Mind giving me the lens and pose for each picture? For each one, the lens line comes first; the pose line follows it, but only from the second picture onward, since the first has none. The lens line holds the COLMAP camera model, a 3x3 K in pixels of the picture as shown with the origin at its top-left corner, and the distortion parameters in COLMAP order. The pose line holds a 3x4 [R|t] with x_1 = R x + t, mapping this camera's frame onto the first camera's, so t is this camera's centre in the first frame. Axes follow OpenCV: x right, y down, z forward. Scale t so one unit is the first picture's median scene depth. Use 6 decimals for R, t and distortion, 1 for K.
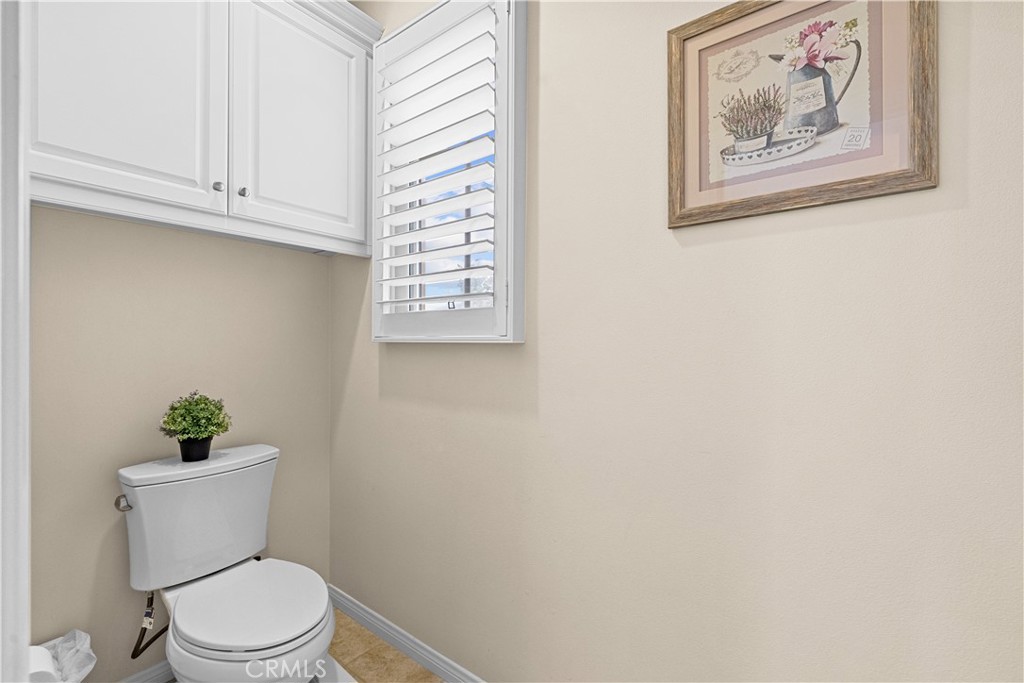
lens RADIAL K [[432.4, 0, 513.5], [0, 432.4, 338.4], [0, 0, 1]] dist [0.000883, -0.000101]
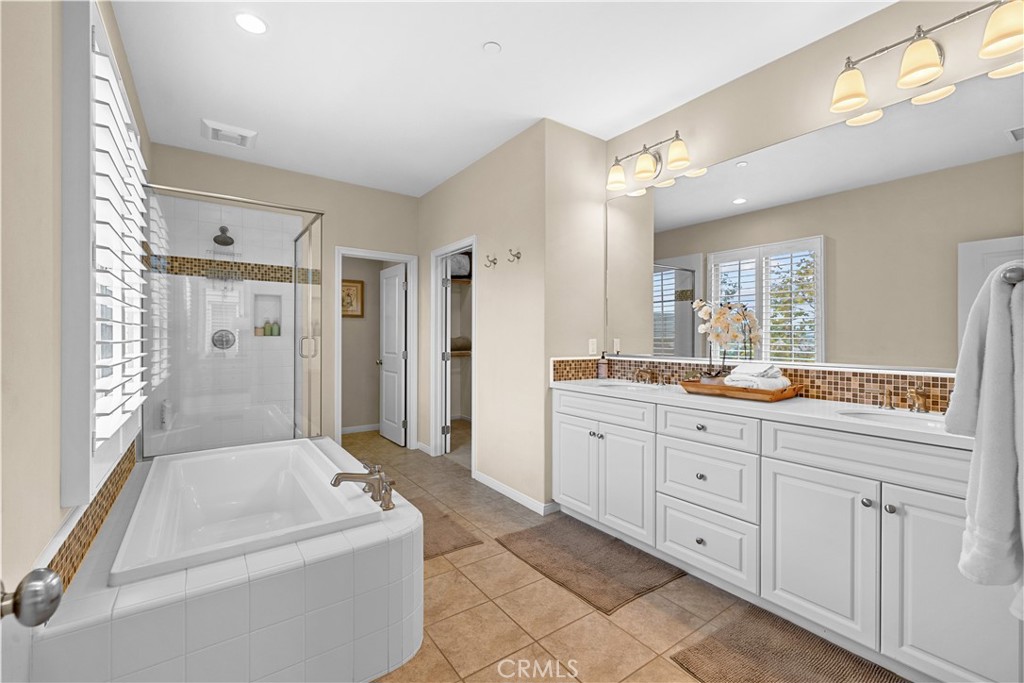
lens RADIAL K [[432.4, 0, 513.5], [0, 432.4, 338.4], [0, 0, 1]] dist [0.000883, -0.000101]
pose [[0.296748, -0.006909, 0.954931, -4.296506], [0.002608, 0.999976, 0.006424, -0.036992], [-0.954952, 0.000584, 0.296759, -2.931827]]
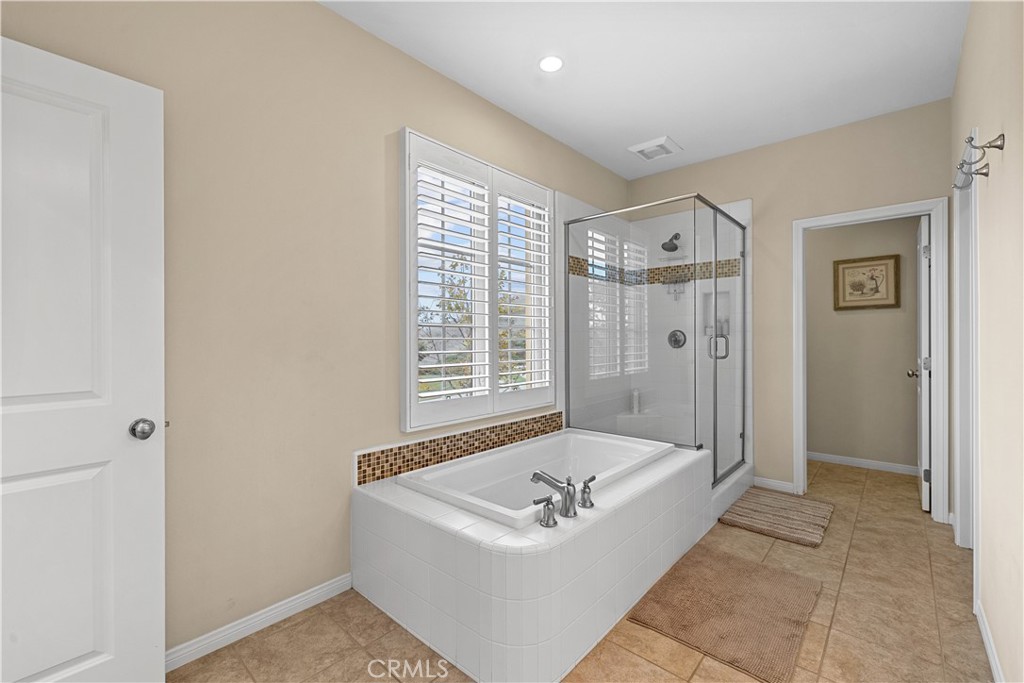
lens RADIAL K [[432.4, 0, 513.5], [0, 432.4, 338.4], [0, 0, 1]] dist [0.000883, -0.000101]
pose [[0.996860, -0.007190, -0.078859, -2.542093], [0.006638, 0.999952, -0.007261, 0.008006], [0.078907, 0.006714, 0.996859, -3.578924]]
